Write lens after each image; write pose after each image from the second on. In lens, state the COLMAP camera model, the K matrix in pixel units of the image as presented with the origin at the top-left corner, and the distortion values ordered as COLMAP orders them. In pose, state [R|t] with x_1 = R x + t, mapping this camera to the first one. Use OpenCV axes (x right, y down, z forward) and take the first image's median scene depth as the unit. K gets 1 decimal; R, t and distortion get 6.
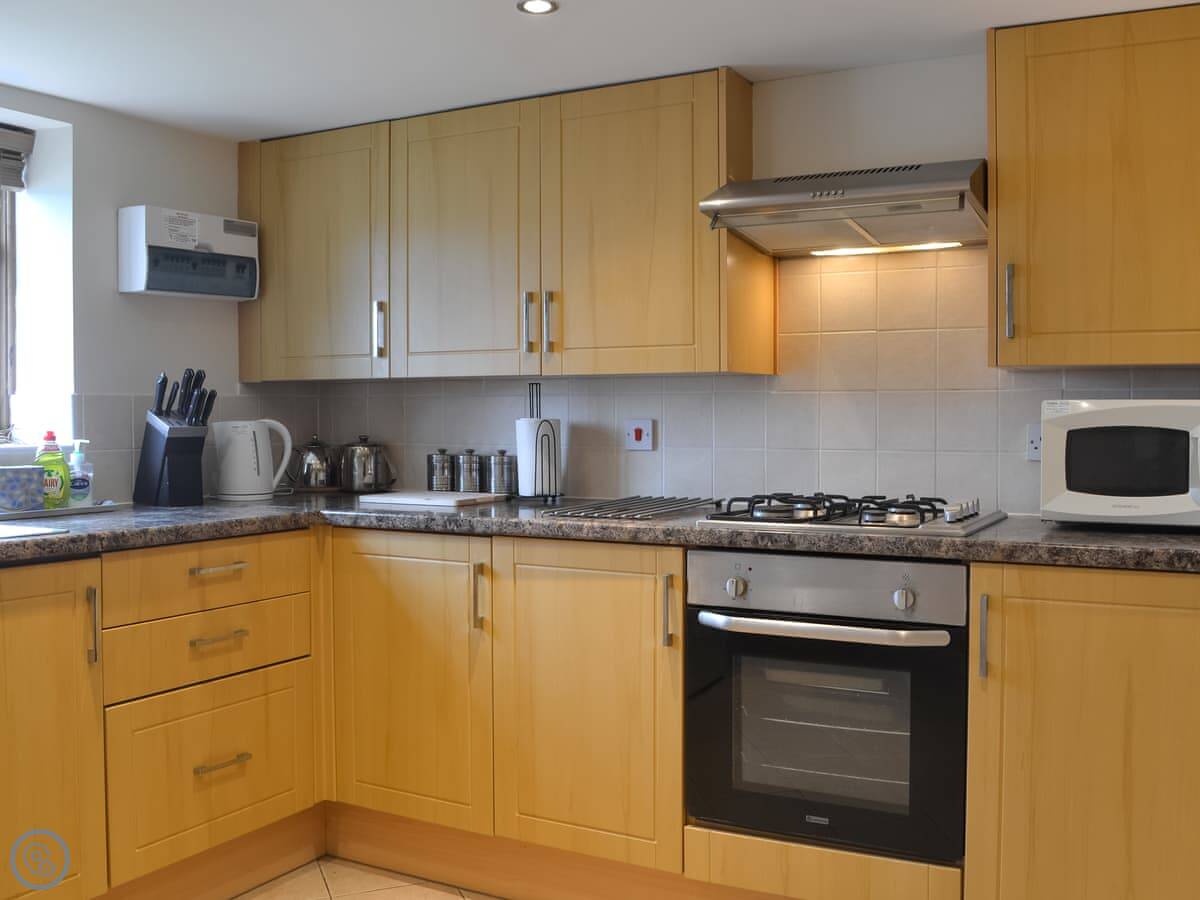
lens RADIAL K [[1111.9, 0, 633.4], [0, 1111.9, 463.3], [0, 0, 1]] dist [-0.071248, 0.000000]
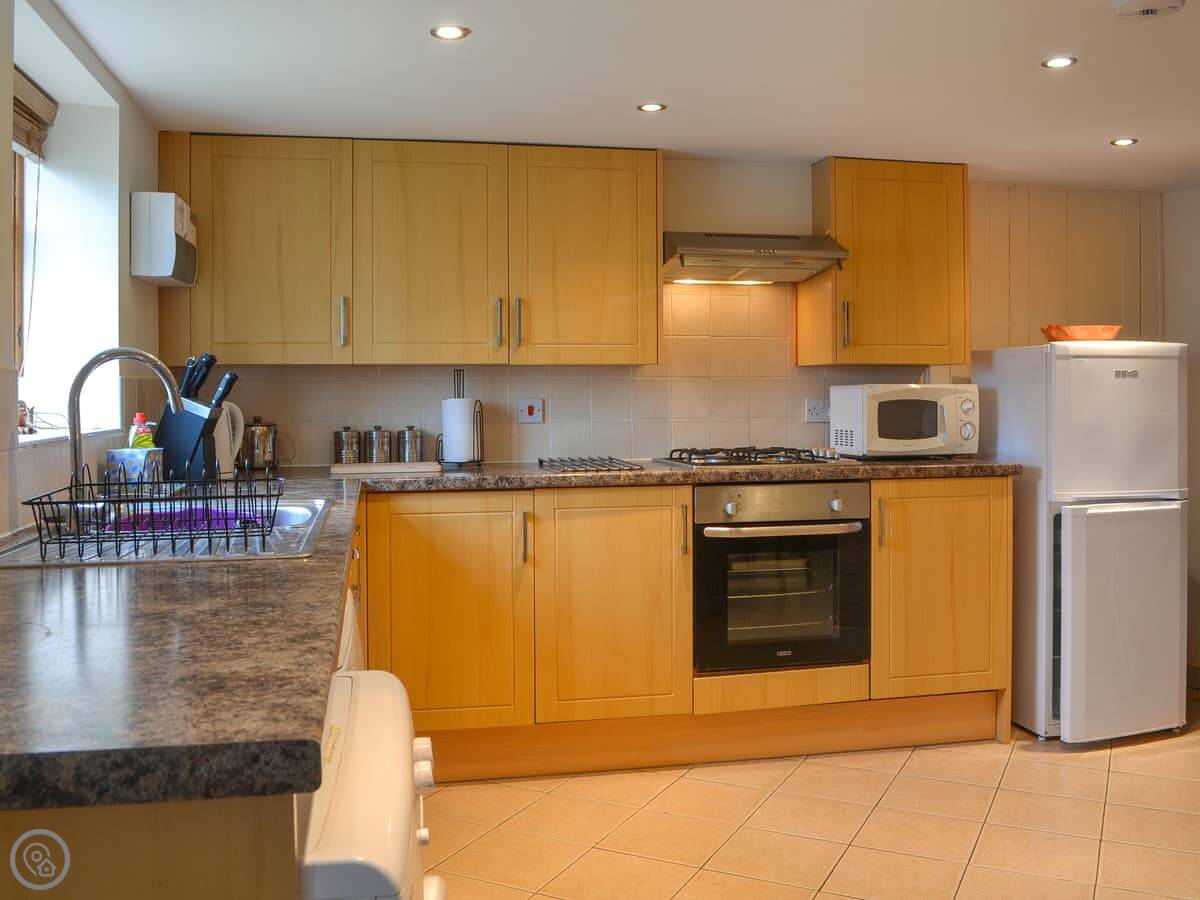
lens RADIAL K [[1111.9, 0, 594.5], [0, 1111.9, 440.6], [0, 0, 1]] dist [-0.071248, 0.000000]
pose [[0.781702, -0.030364, 0.622912, -0.875478], [0.033027, 0.999428, 0.007271, 0.001985], [-0.622777, 0.014889, 0.782258, -0.055040]]
